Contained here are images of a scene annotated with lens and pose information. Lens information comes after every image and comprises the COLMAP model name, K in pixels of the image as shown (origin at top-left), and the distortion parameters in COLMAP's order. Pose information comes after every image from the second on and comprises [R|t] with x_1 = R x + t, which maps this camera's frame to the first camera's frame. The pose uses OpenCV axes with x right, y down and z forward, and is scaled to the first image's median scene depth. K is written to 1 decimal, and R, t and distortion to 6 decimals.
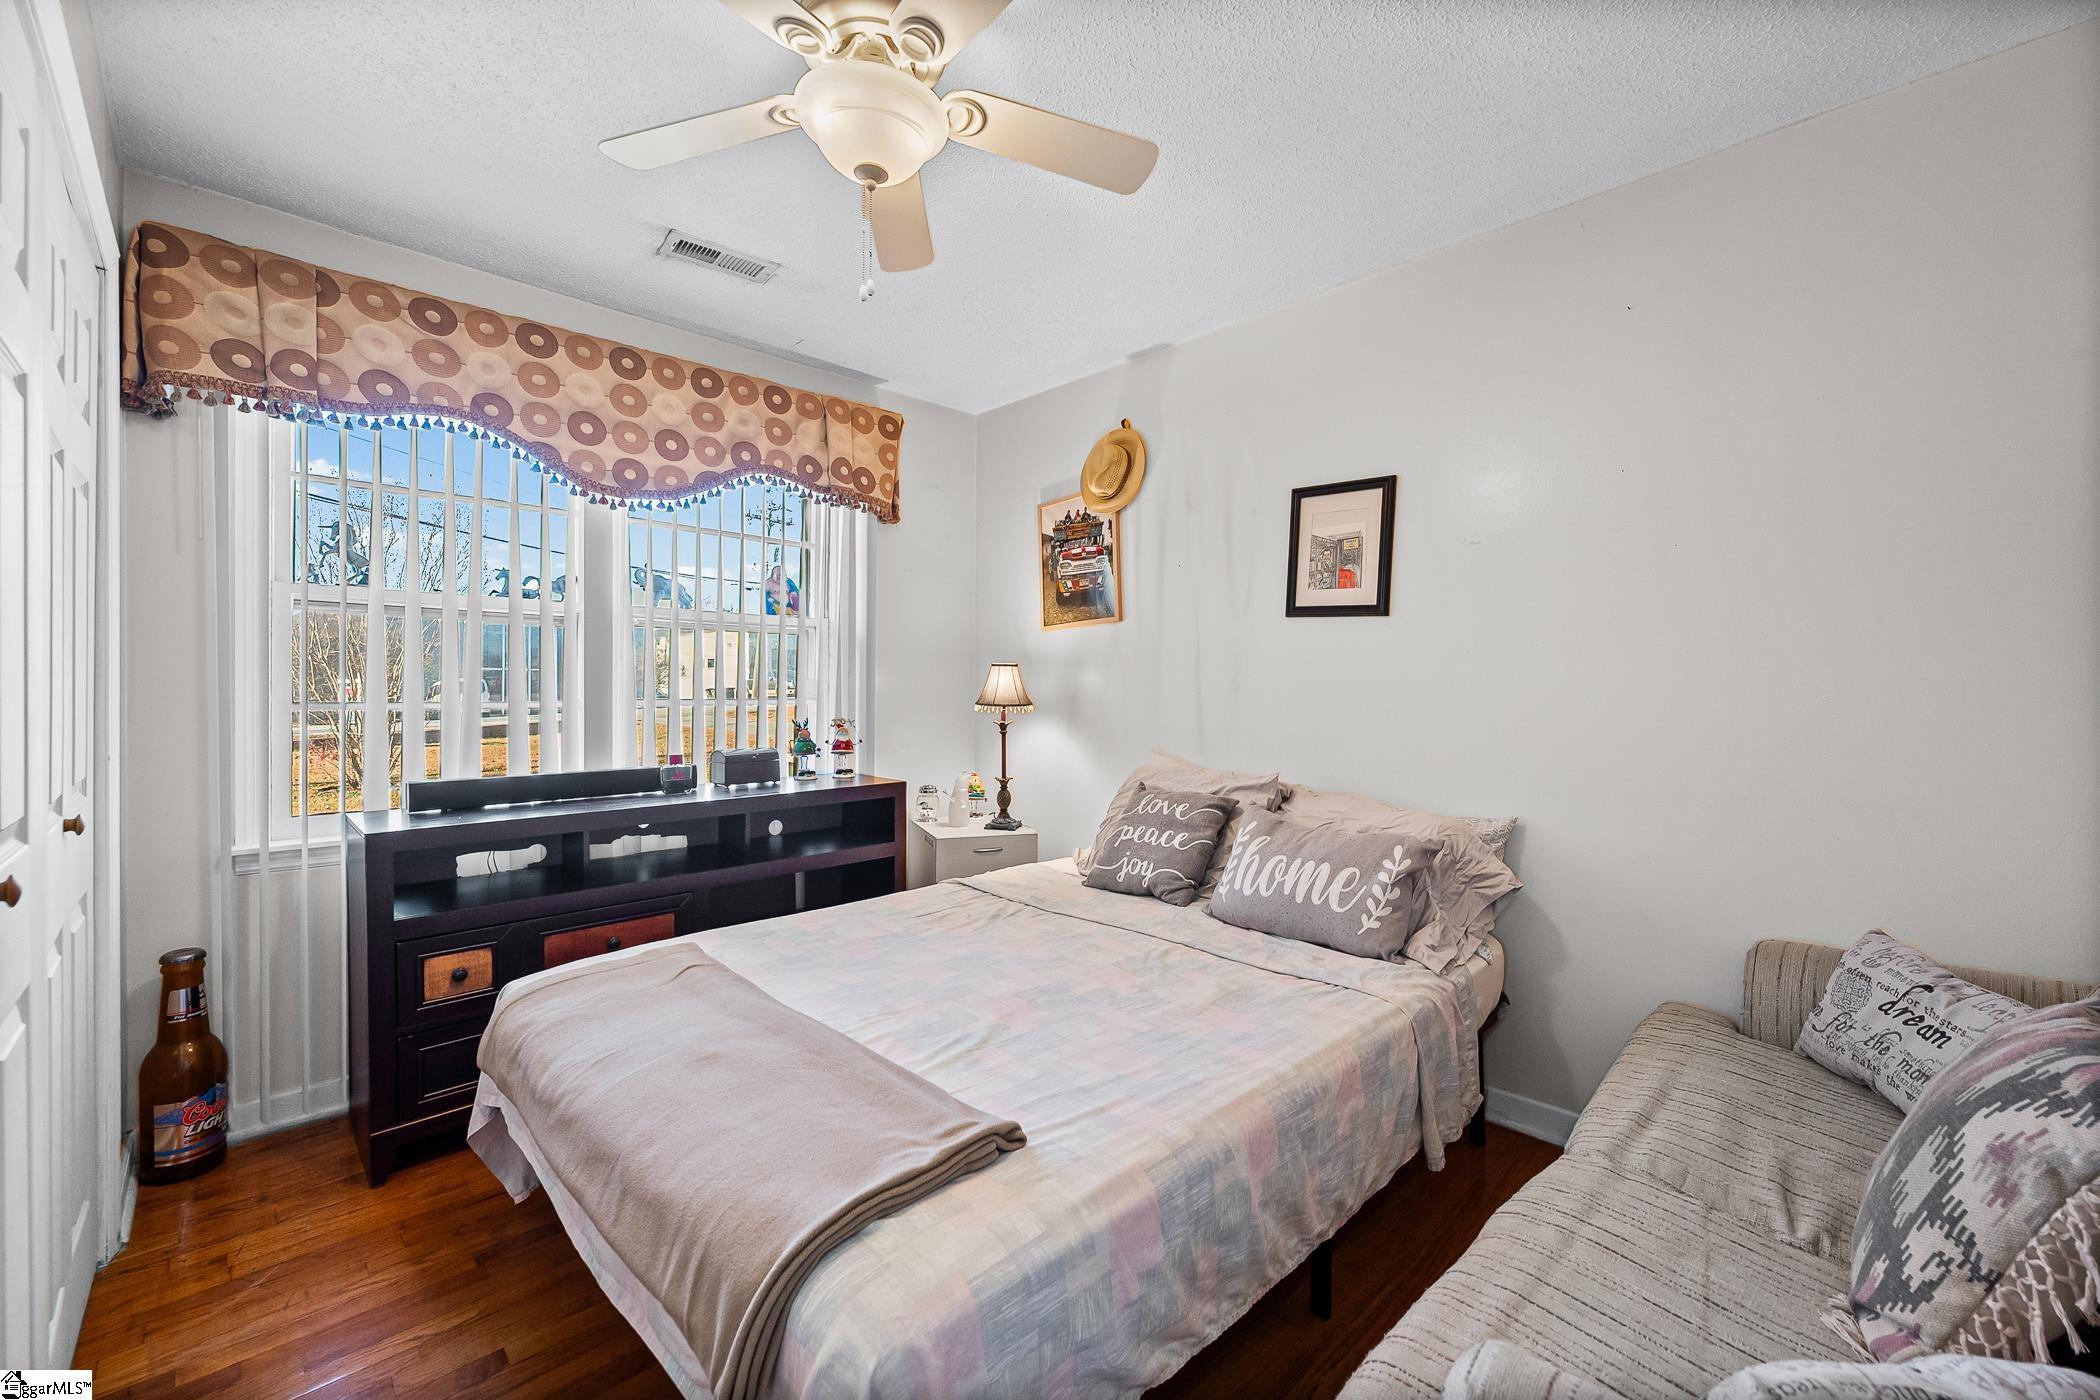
lens RADIAL K [[848.9, 0, 1050.1], [0, 848.9, 712.9], [0, 0, 1]] dist [0.001545, 0.000194]
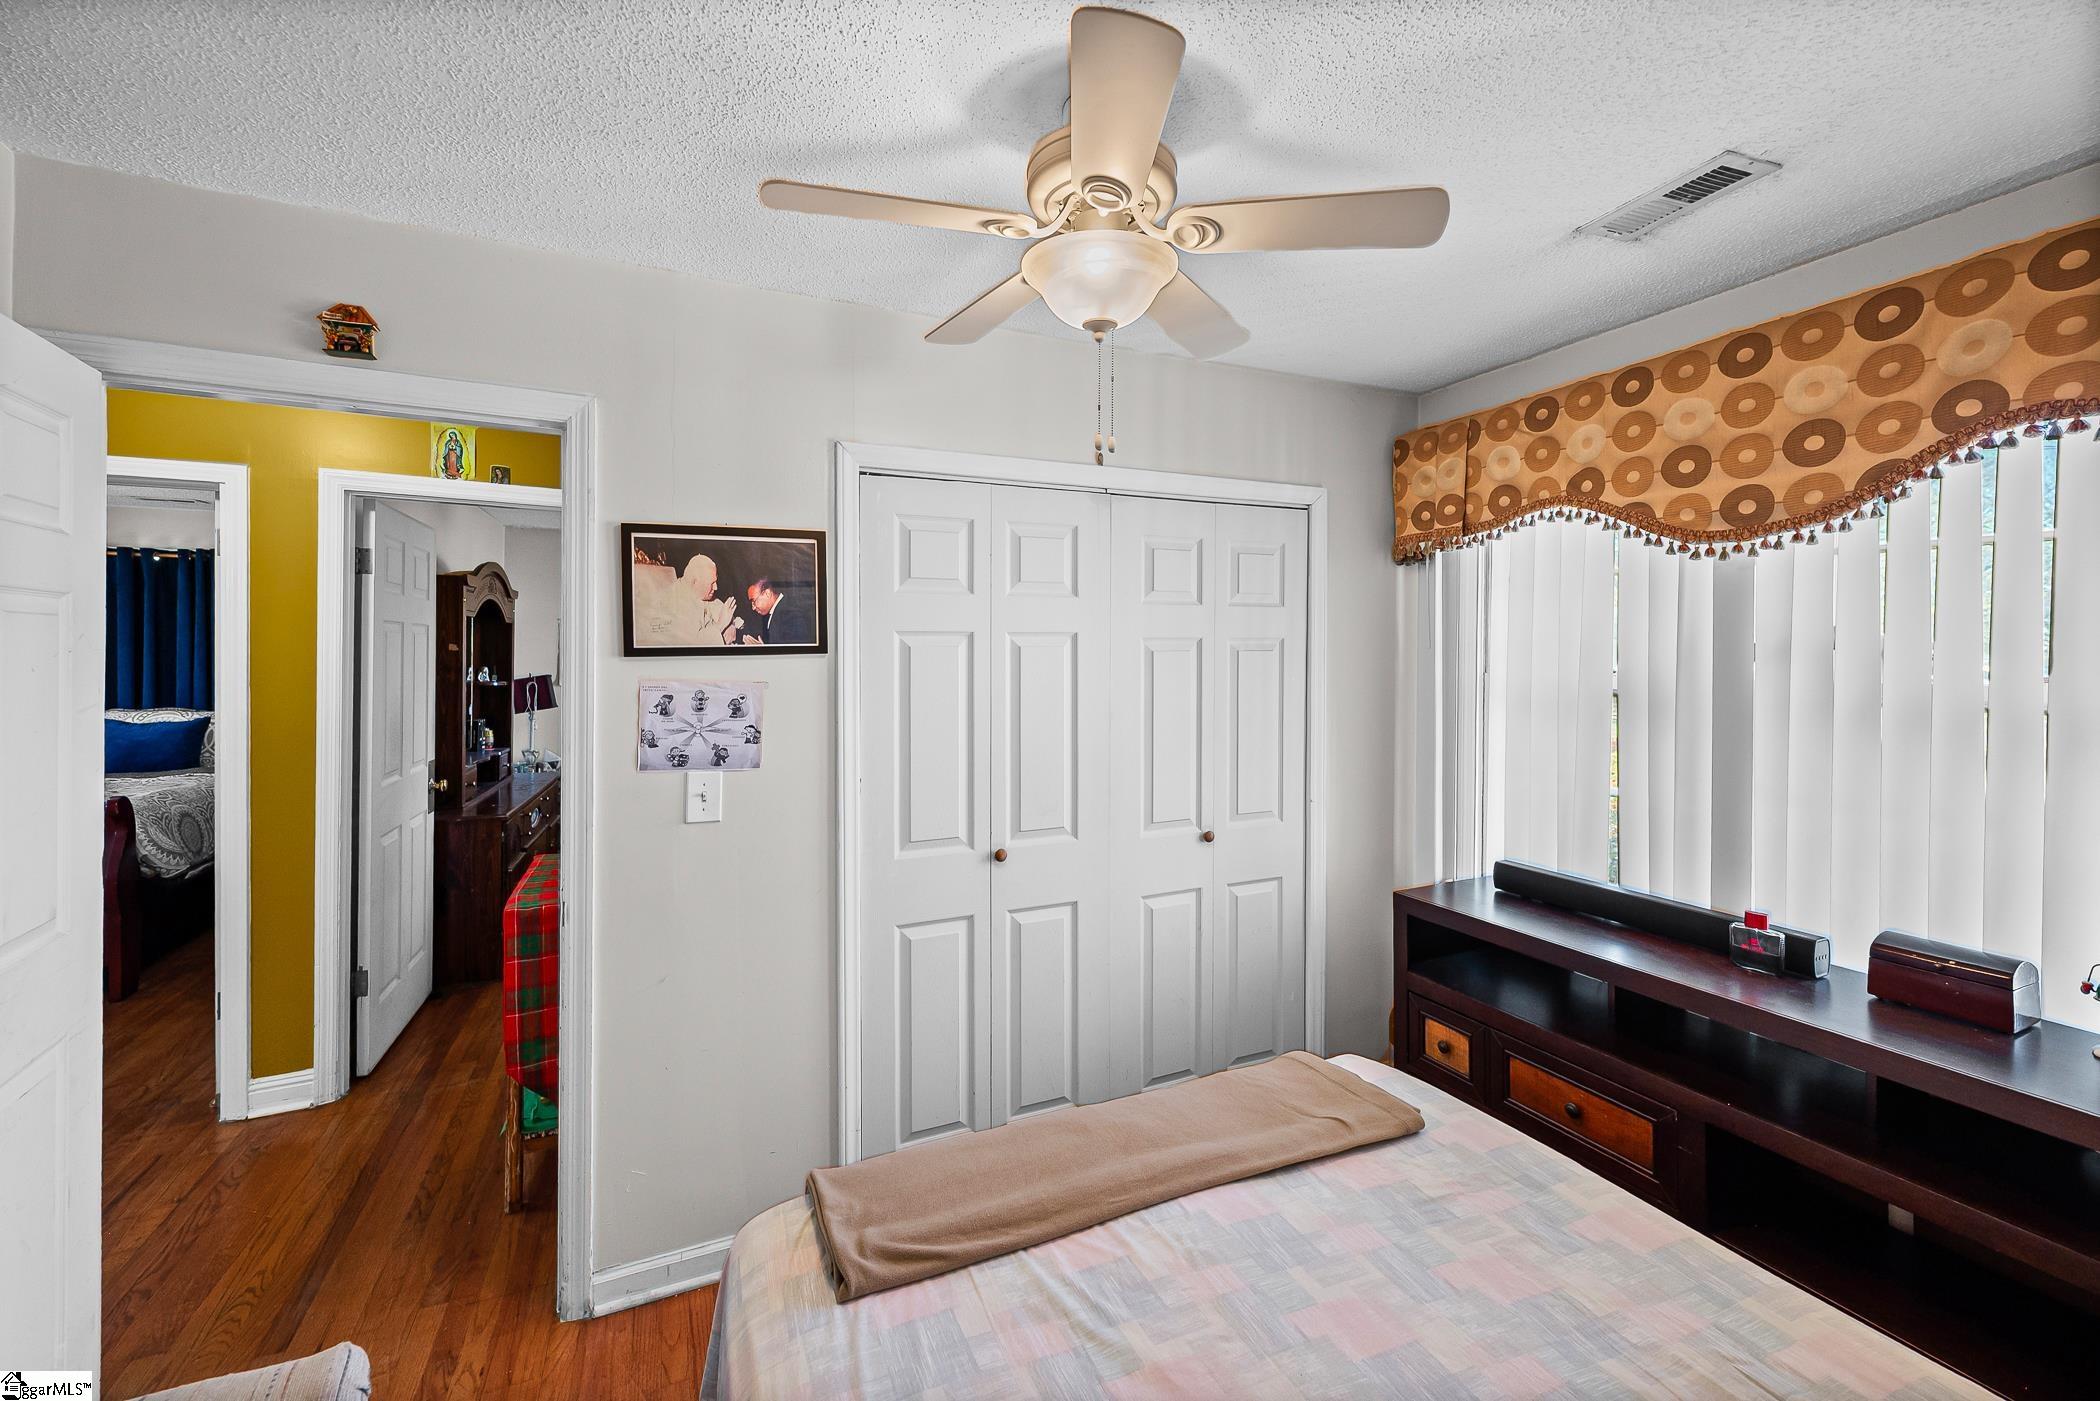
lens RADIAL K [[876.3, 0, 1048.5], [0, 876.3, 657.0], [0, 0, 1]] dist [0.000953, -0.000026]
pose [[-0.355462, -0.001432, -0.934690, 0.429645], [-0.029123, 0.999530, 0.009545, -0.152972], [0.934237, 0.030614, -0.355337, 0.758375]]
